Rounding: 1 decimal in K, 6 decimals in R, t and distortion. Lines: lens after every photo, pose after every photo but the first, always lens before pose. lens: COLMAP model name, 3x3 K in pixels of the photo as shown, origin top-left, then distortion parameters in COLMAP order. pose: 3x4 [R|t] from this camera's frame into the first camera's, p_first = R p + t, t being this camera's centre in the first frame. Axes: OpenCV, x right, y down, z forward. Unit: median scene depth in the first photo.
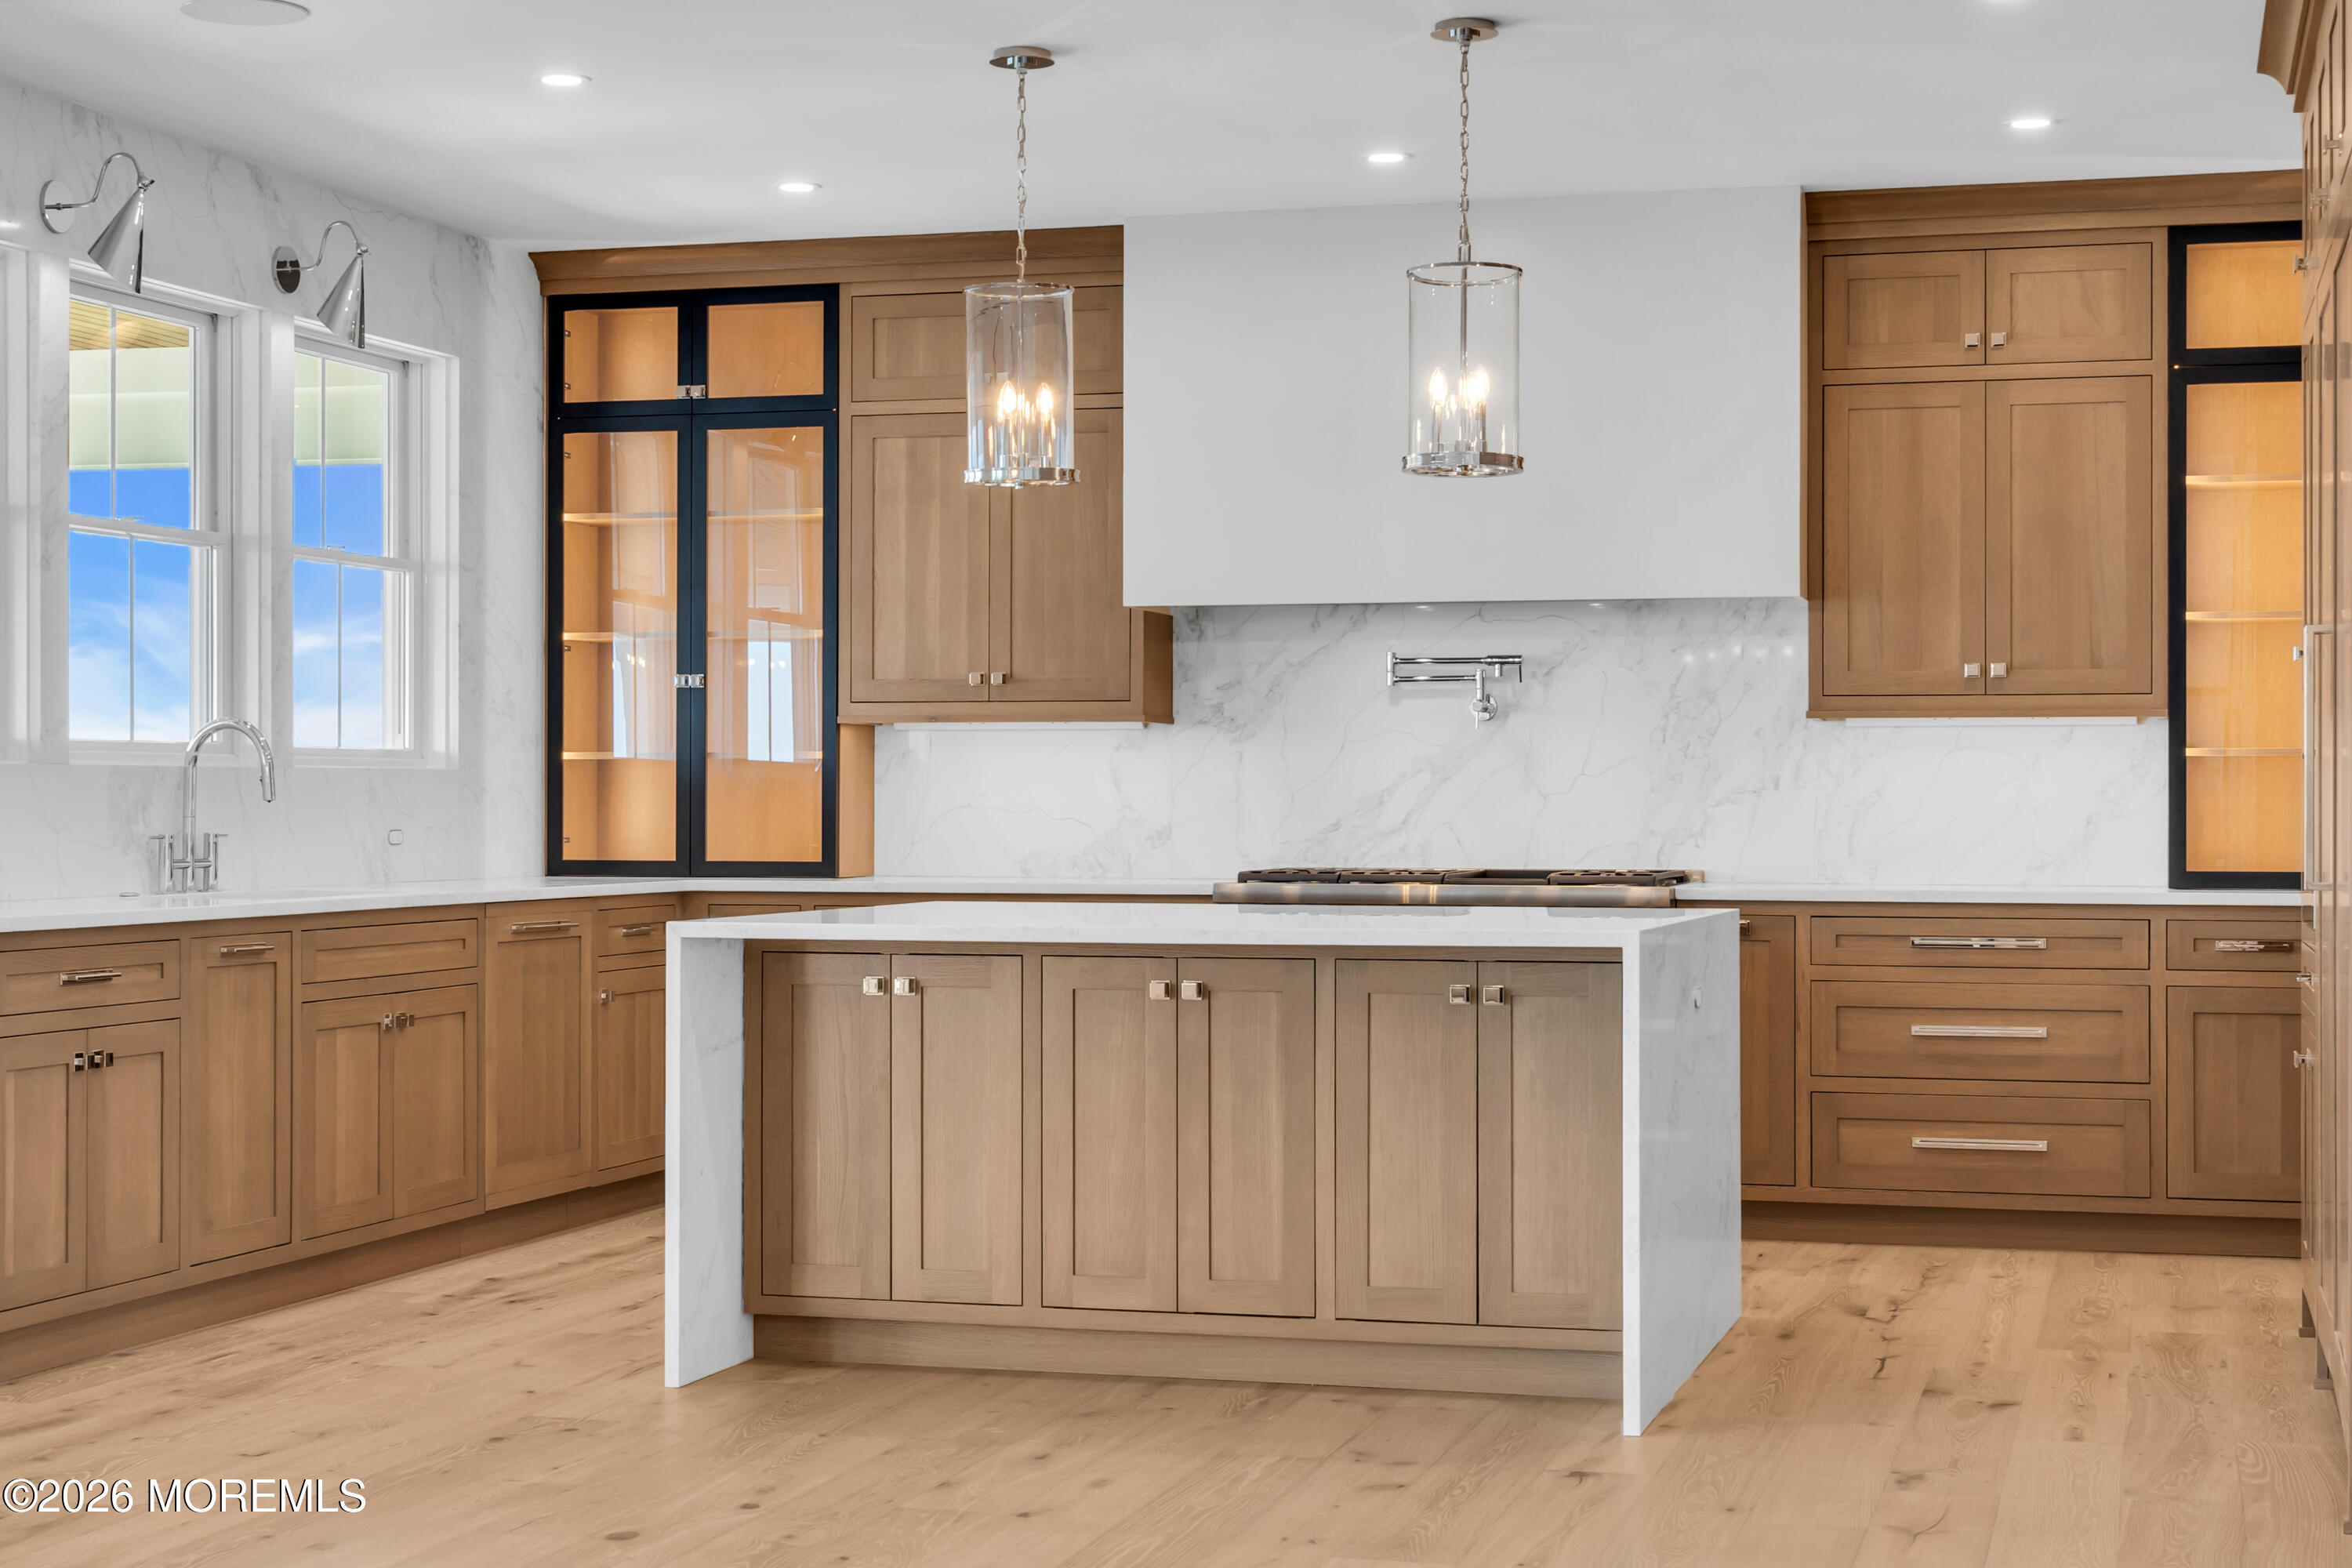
lens RADIAL K [[3376.1, 0, 1100.3], [0, 3376.1, 802.2], [0, 0, 1]] dist [-0.004391, 0.000000]
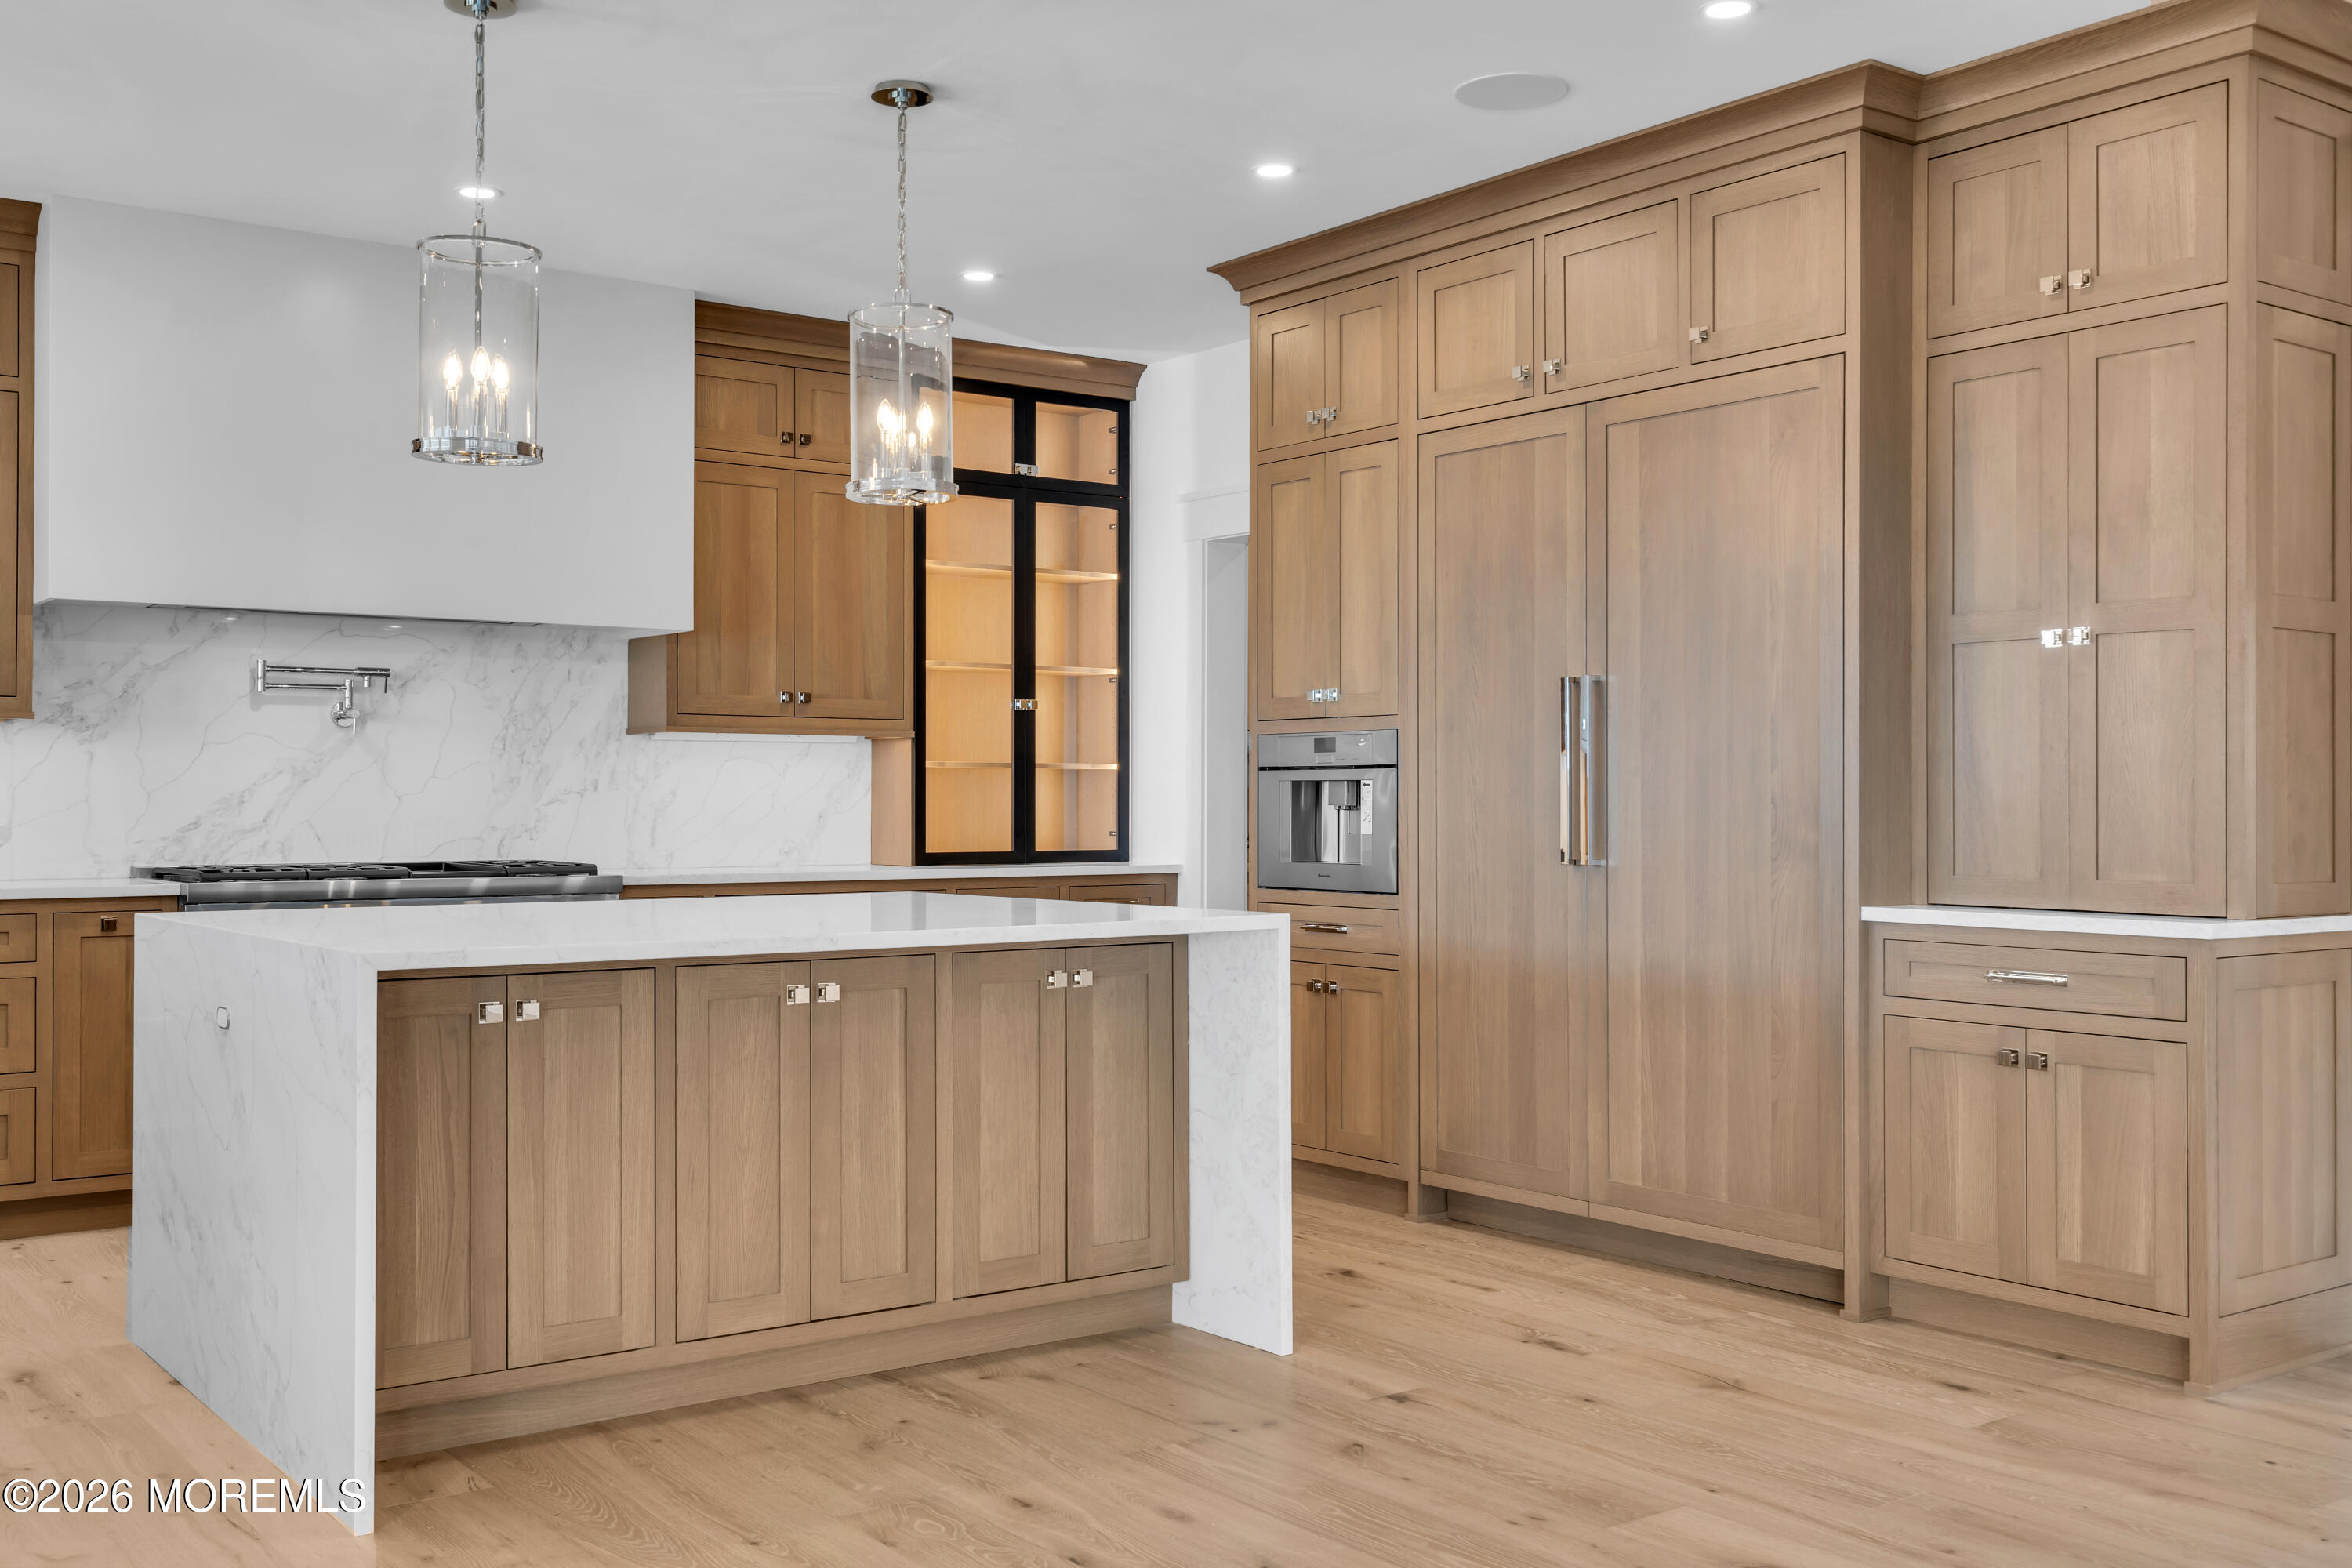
lens RADIAL K [[2289.7, 0, 1184.7], [0, 2289.7, 771.4], [0, 0, 1]] dist [0.005301, 0.000000]
pose [[0.590628, 0.008767, 0.806896, -0.324186], [-0.001068, 0.999949, -0.010083, -0.002671], [-0.806943, 0.005093, 0.590607, 0.347473]]
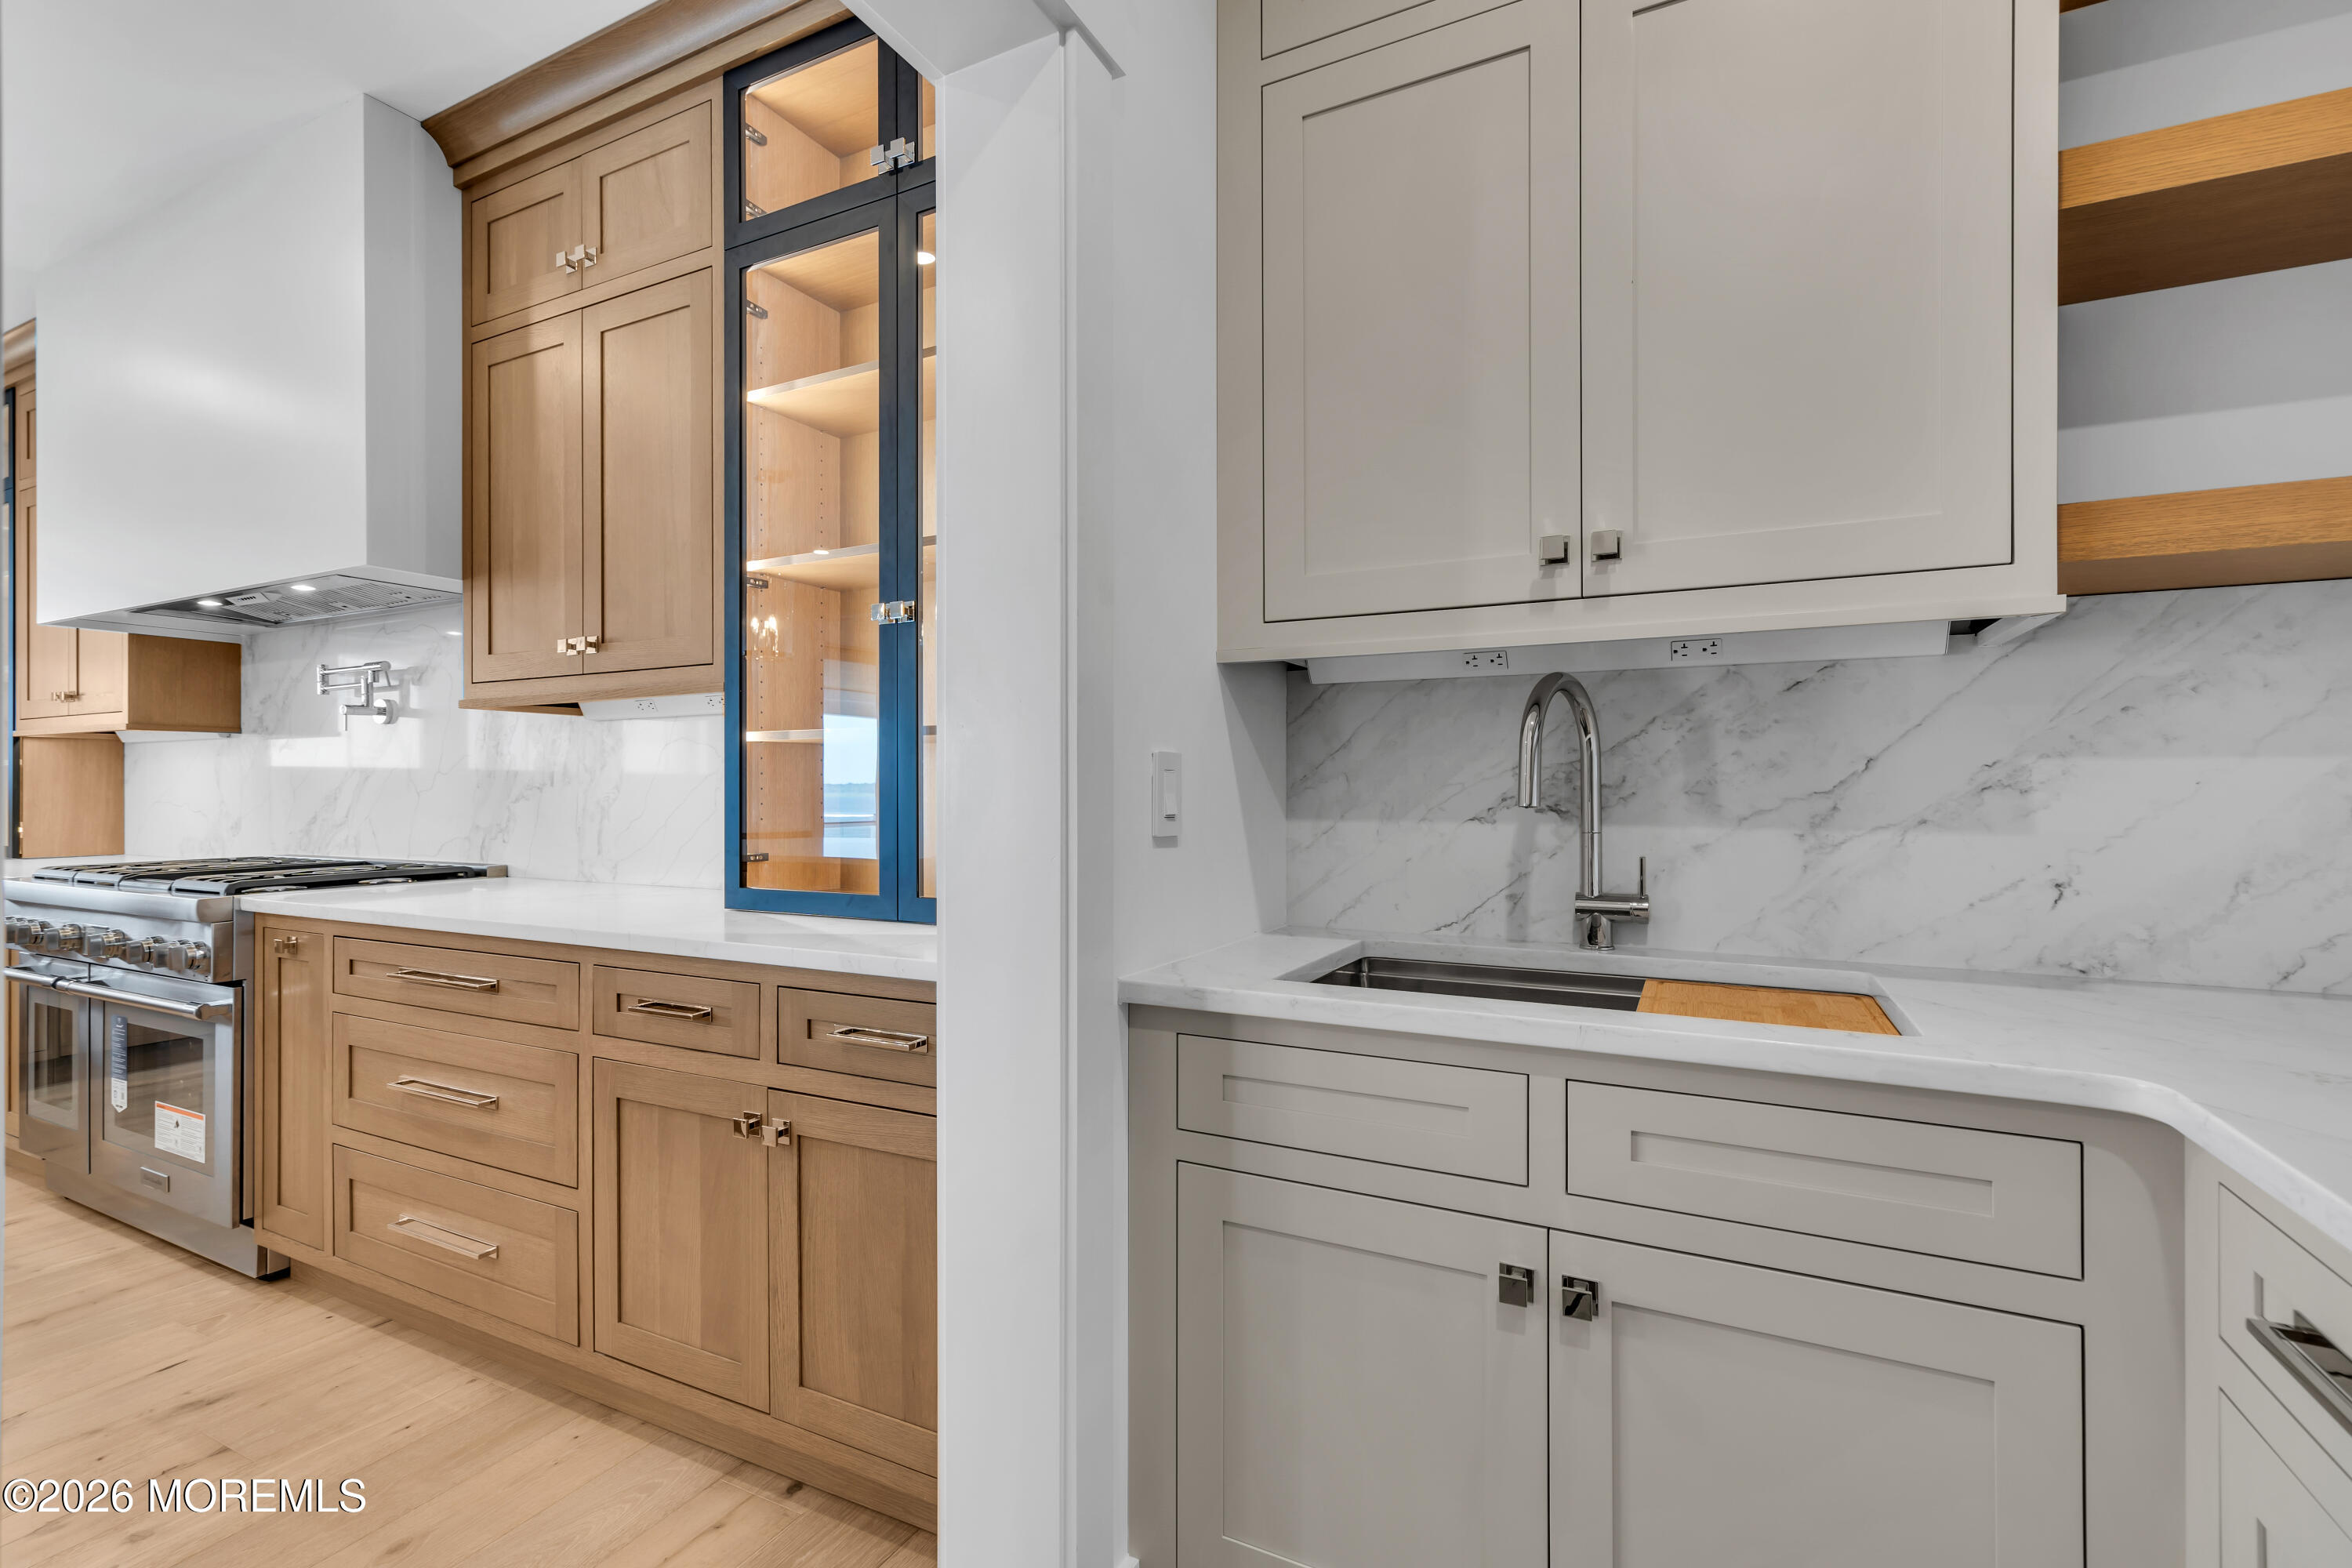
lens RADIAL K [[1069.3, 0, 1134.1], [0, 1069.3, 784.0], [0, 0, 1]] dist [0.002951, -0.000117]
pose [[0.981201, -0.005480, -0.192908, 0.421931], [0.004666, 0.999978, -0.004674, -0.001944], [0.192930, 0.003686, 0.981206, 0.710540]]
